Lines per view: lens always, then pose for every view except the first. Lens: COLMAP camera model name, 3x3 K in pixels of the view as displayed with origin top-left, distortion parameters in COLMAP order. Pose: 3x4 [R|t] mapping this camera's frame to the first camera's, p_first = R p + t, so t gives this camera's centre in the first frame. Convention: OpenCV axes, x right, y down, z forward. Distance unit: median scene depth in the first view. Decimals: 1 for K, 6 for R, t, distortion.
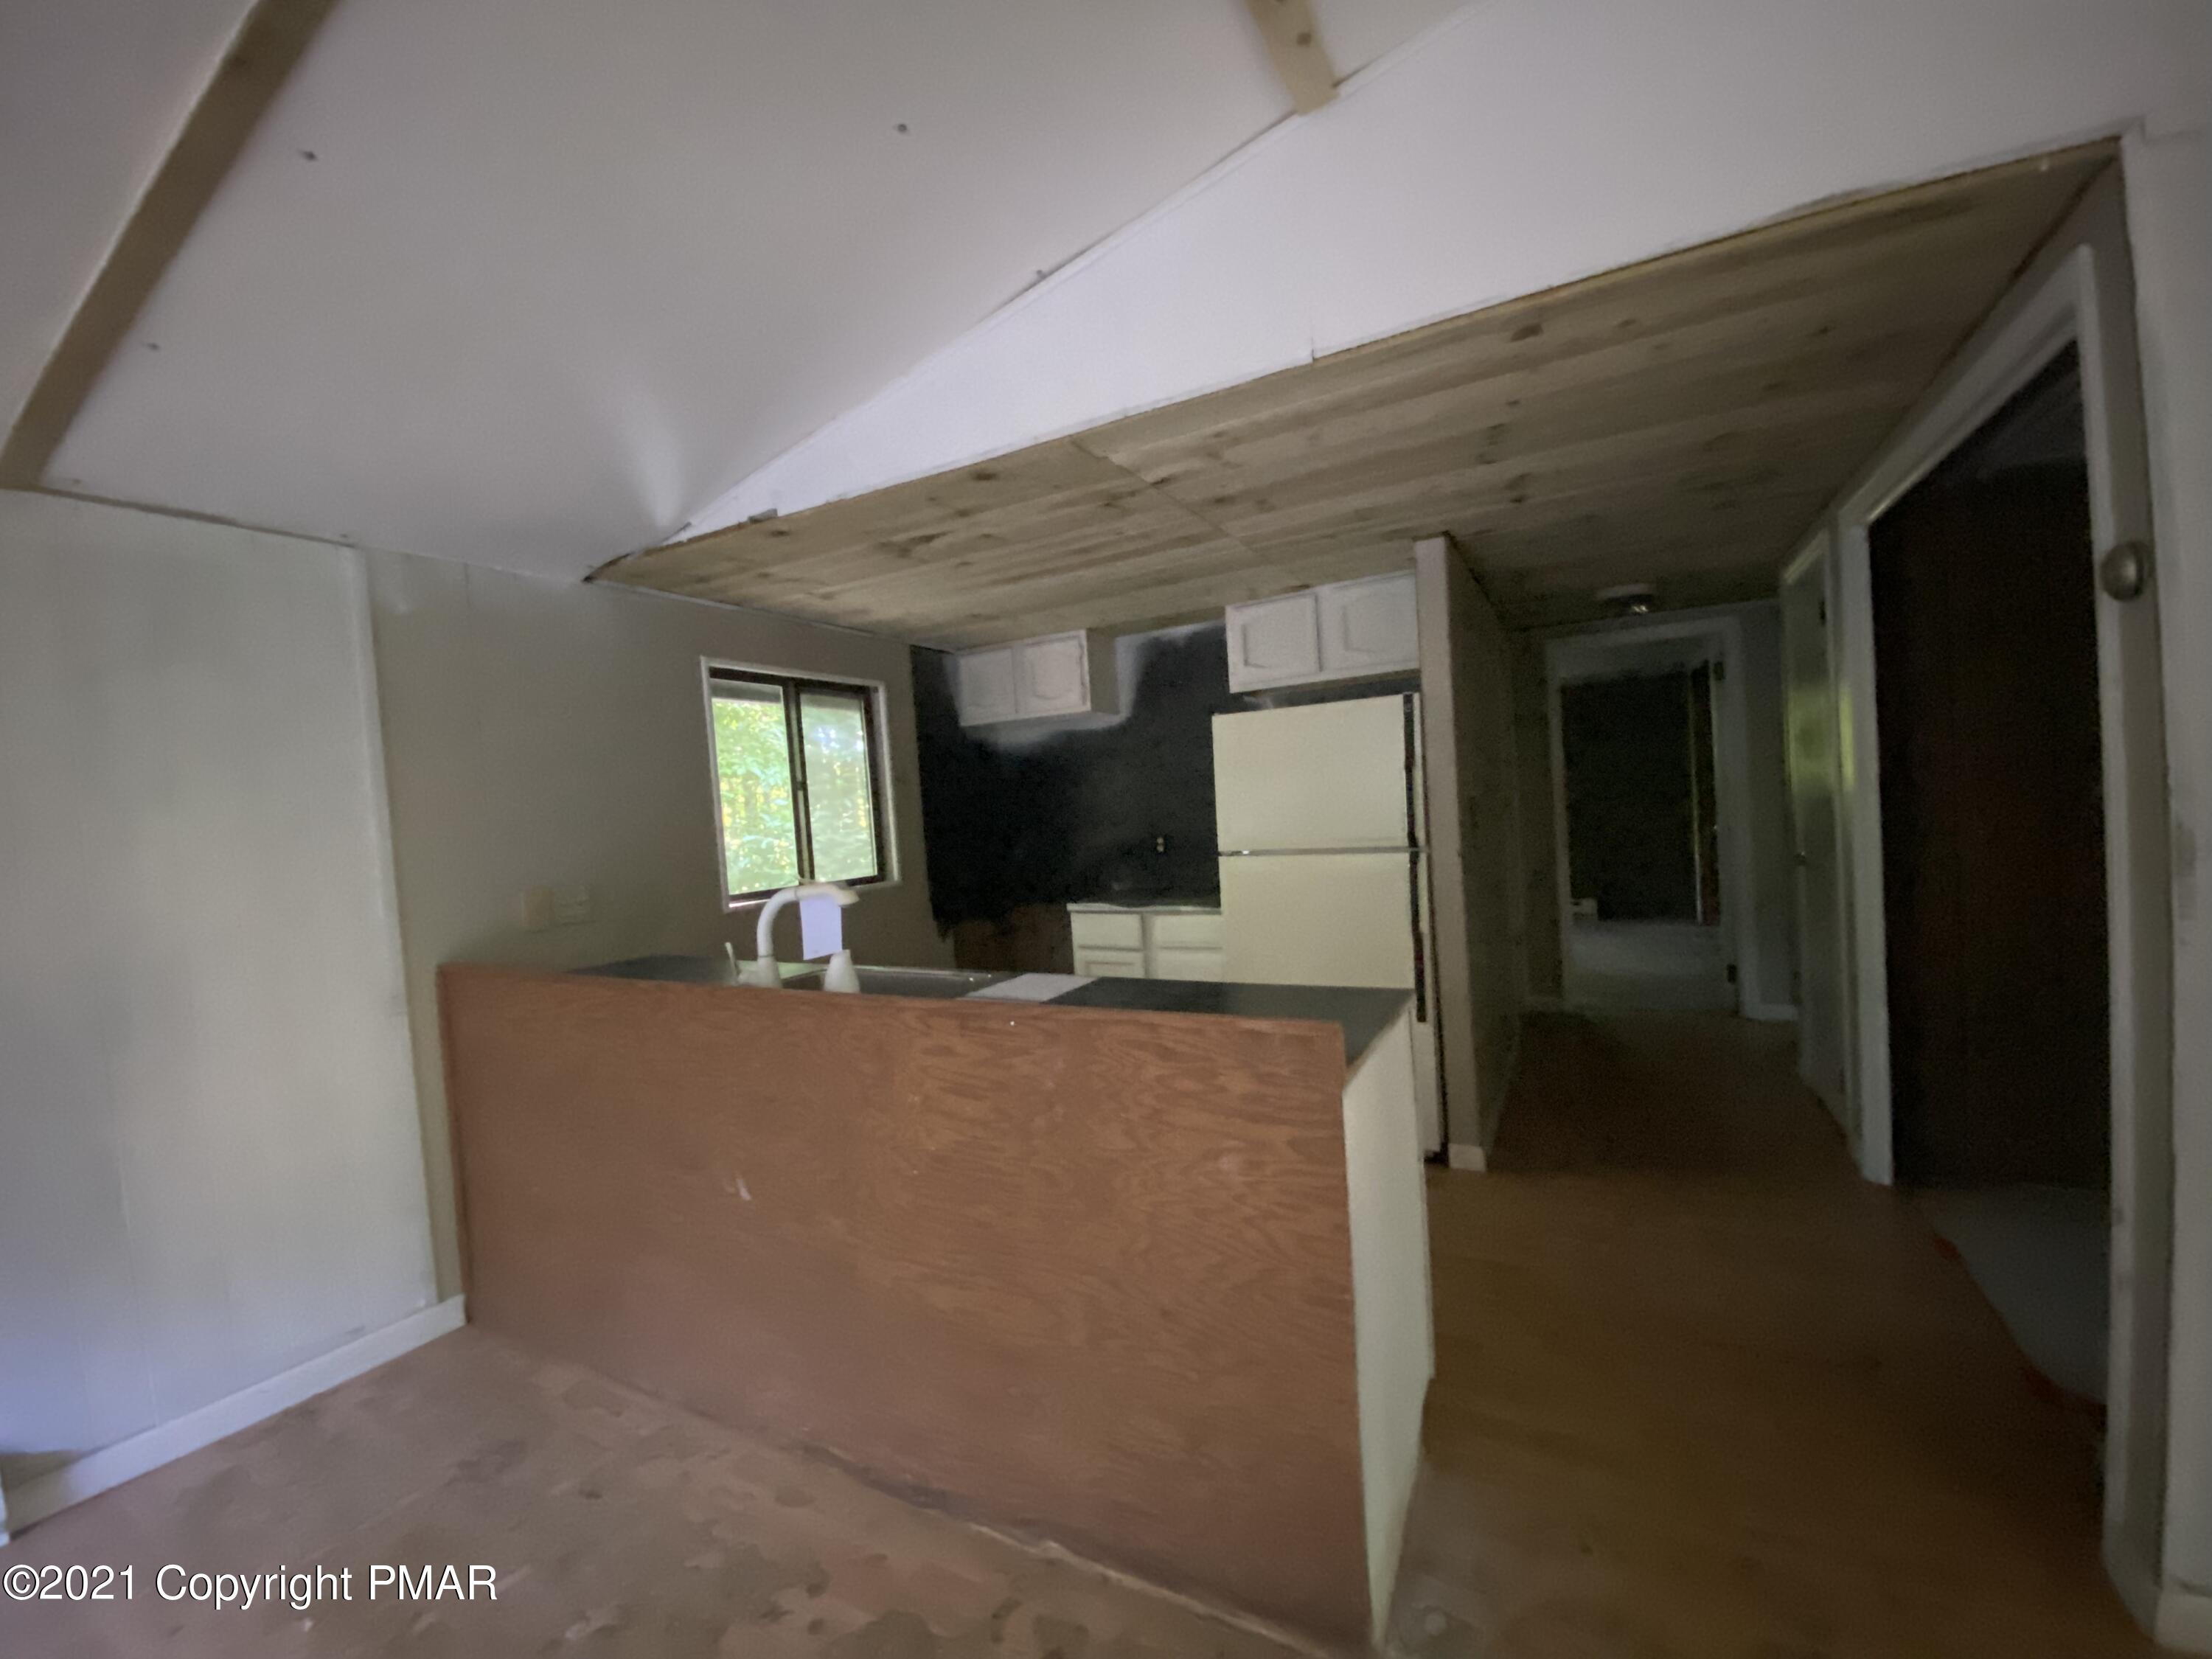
lens RADIAL K [[912.0, 0, 1094.6], [0, 912.0, 861.0], [0, 0, 1]] dist [0.023057, -0.023668]
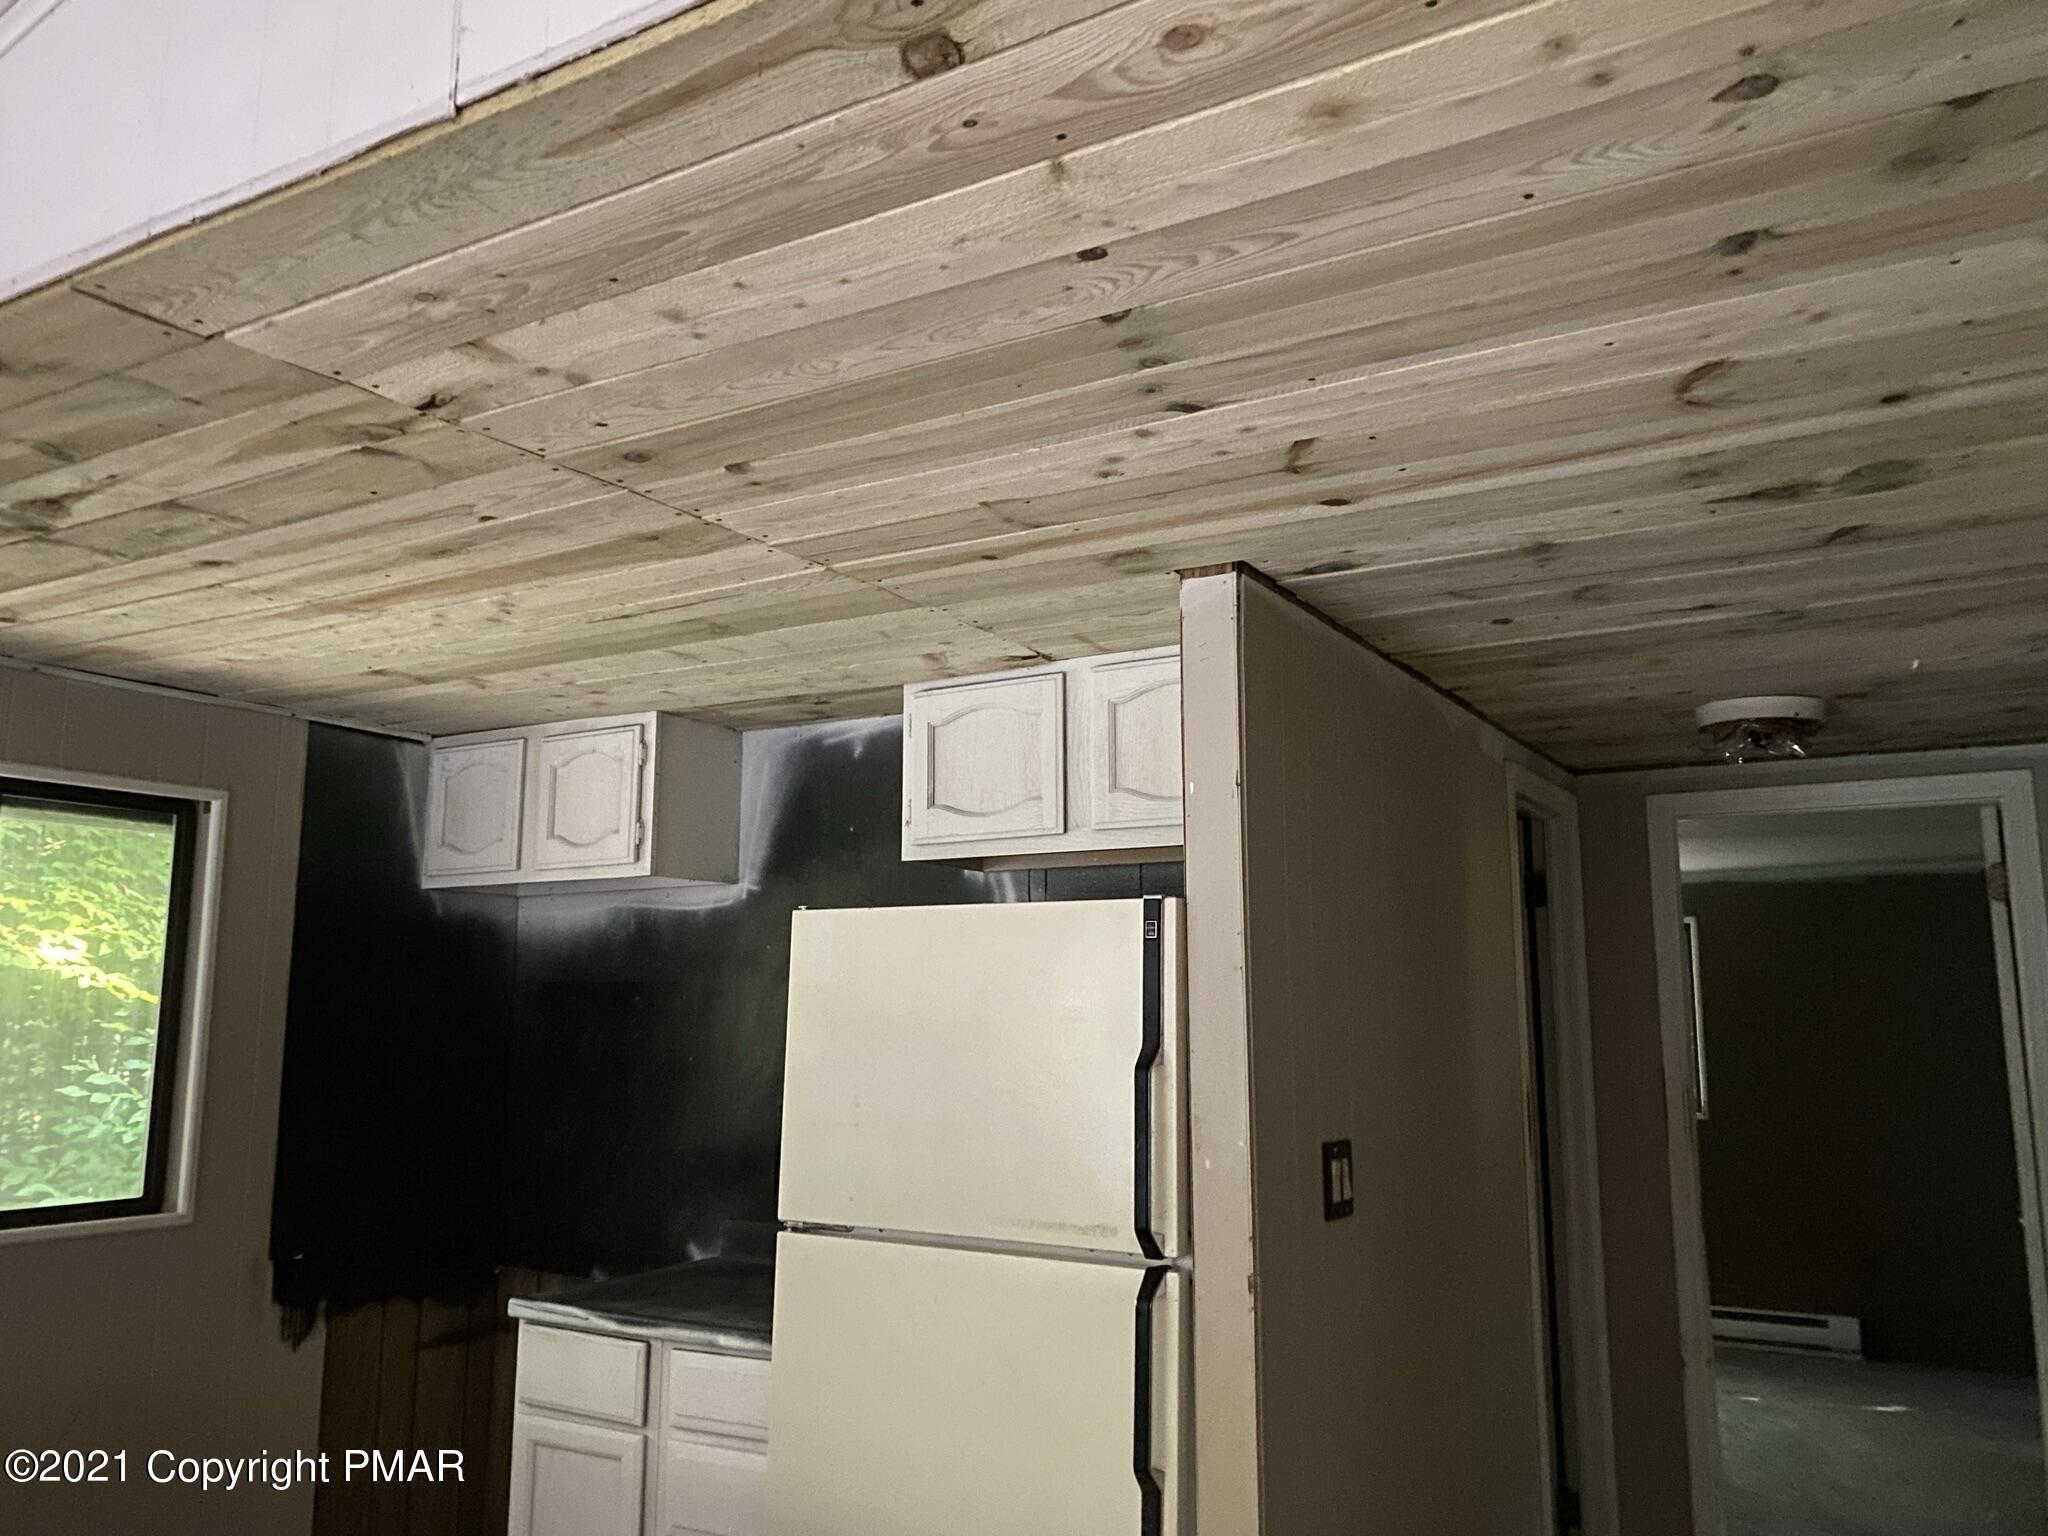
lens RADIAL K [[1608.3, 0, 1024.0], [0, 1608.3, 768.0], [0, 0, 1]] dist [0.088980, -0.132717]
pose [[0.996712, 0.065297, -0.047966, 0.269713], [-0.073888, 0.975446, -0.207477, -0.067549], [0.033241, 0.210339, 0.977063, 0.185376]]
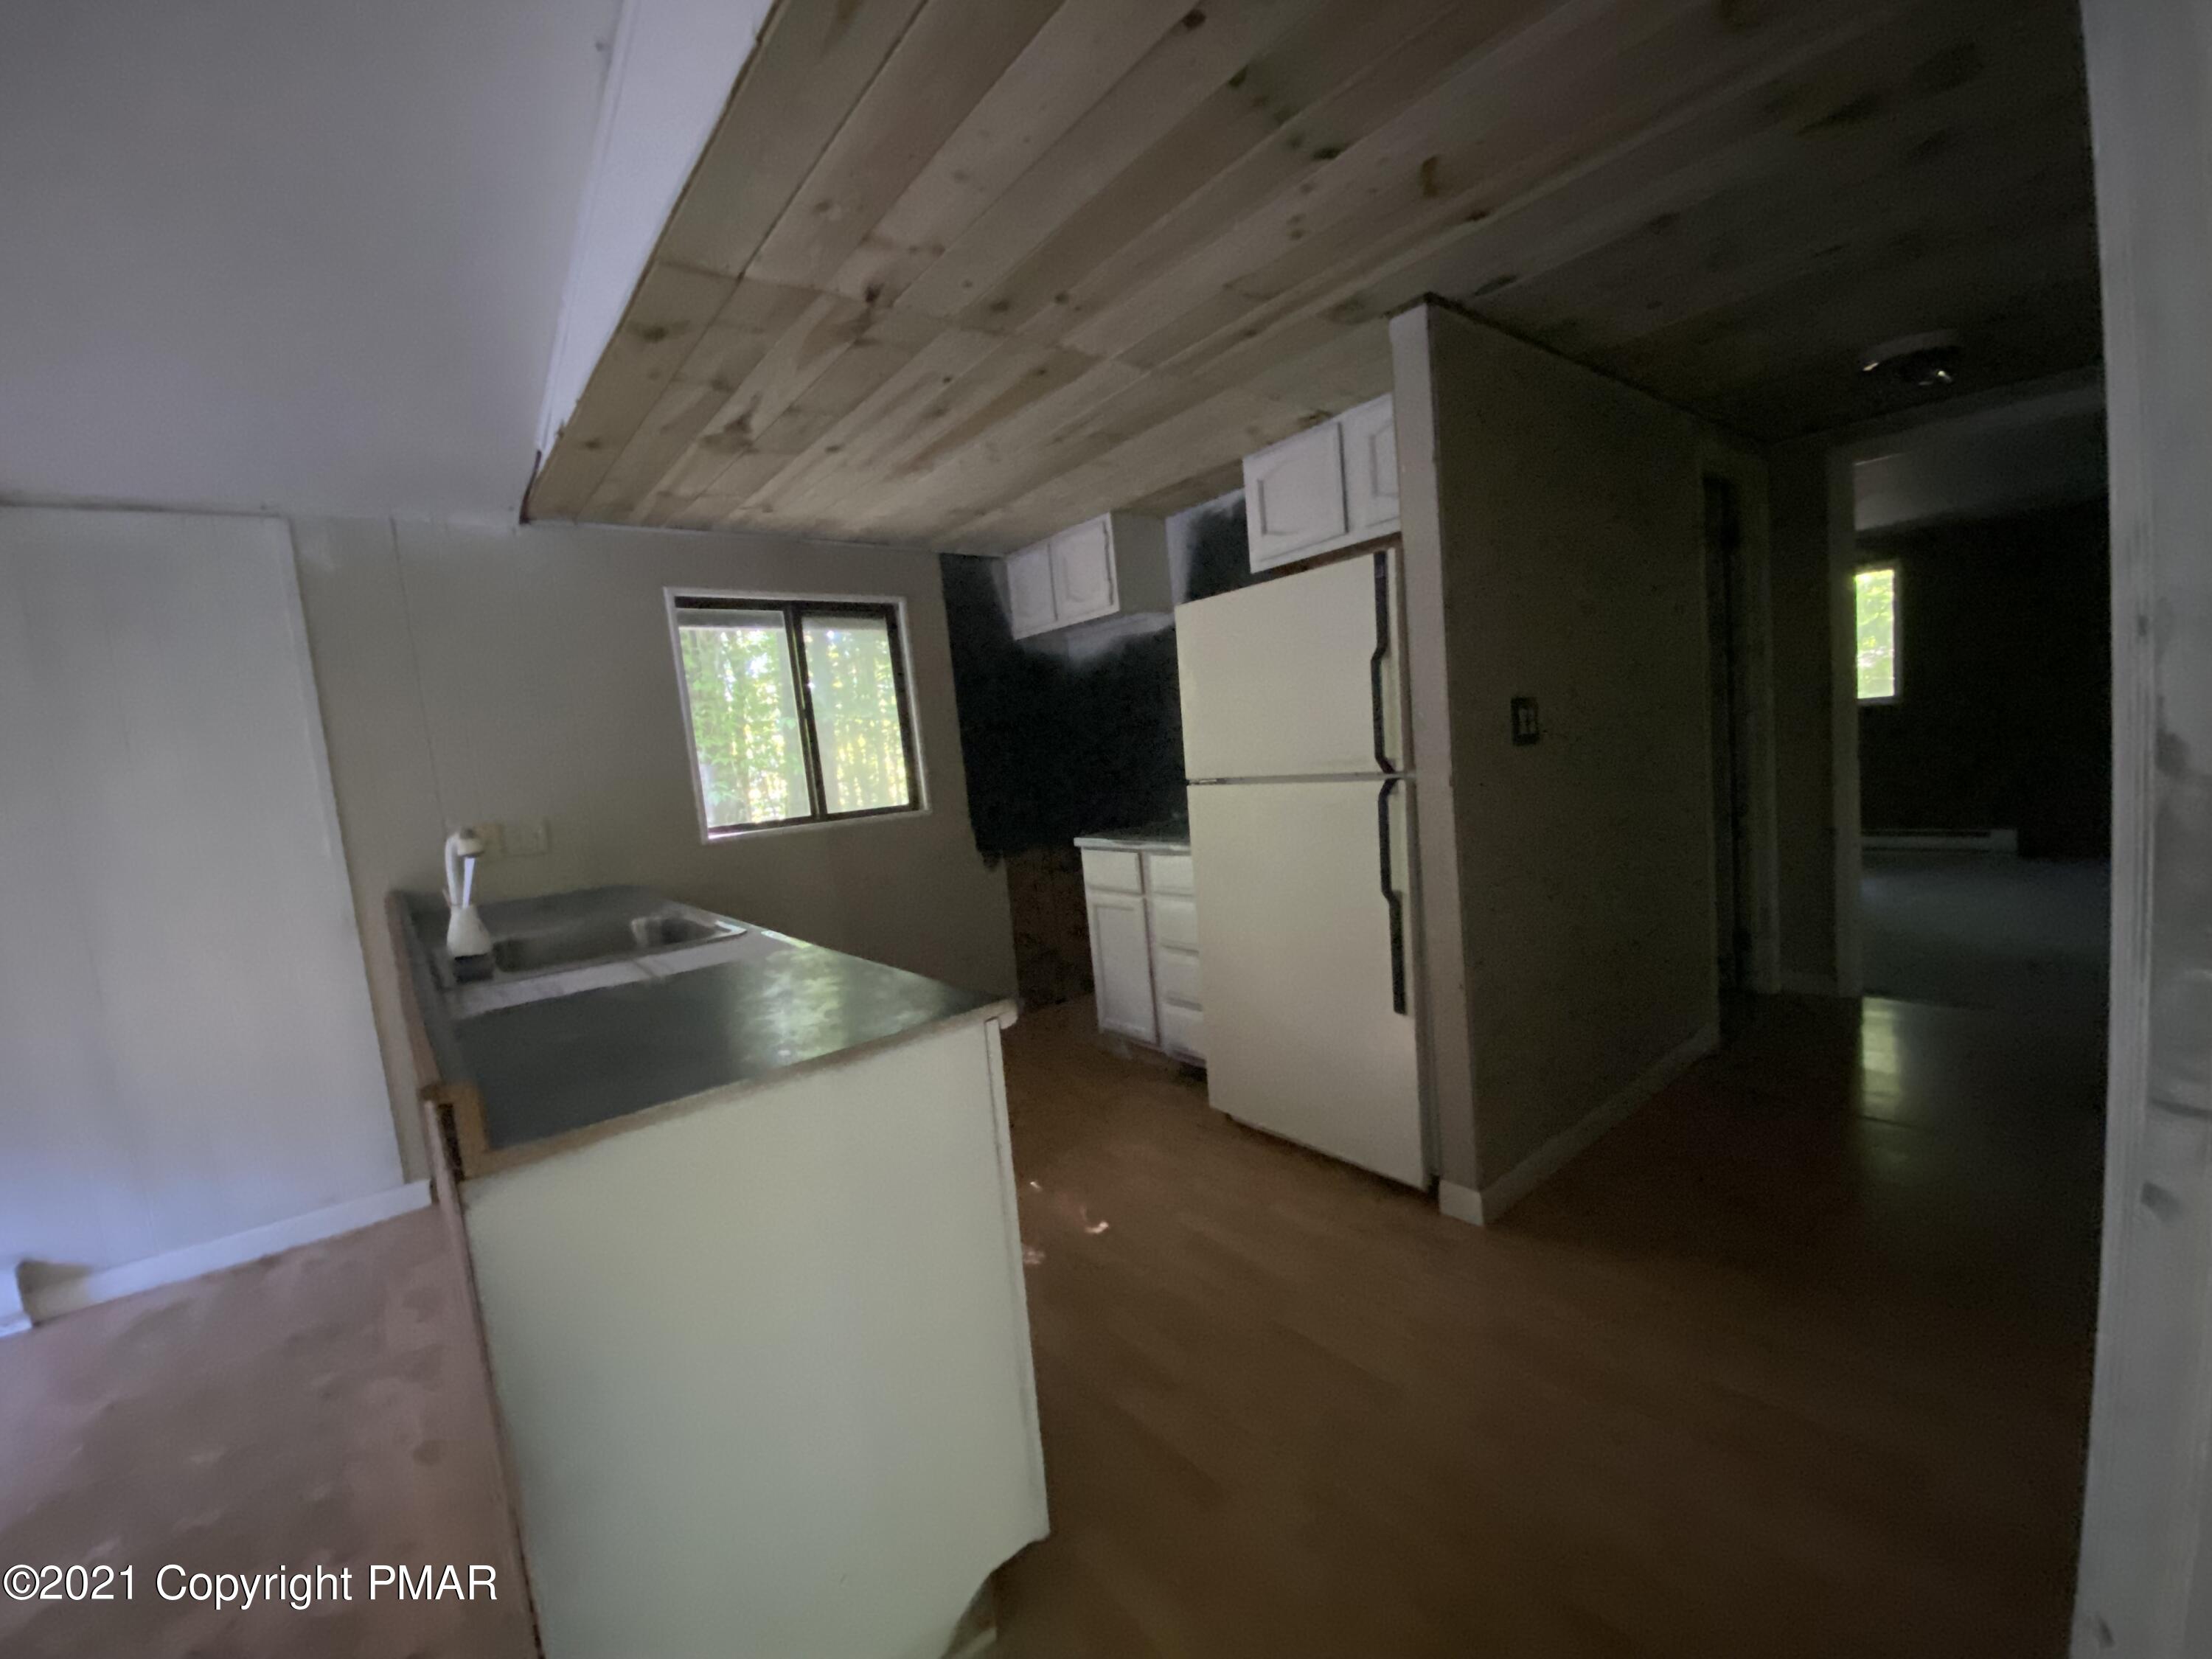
lens RADIAL K [[912.0, 0, 1094.6], [0, 912.0, 861.0], [0, 0, 1]] dist [0.023057, -0.023668]
pose [[0.922010, 0.025509, -0.386324, 0.361823], [0.010611, 0.995787, 0.091078, -0.011609], [0.387019, -0.088074, 0.917856, 0.222625]]
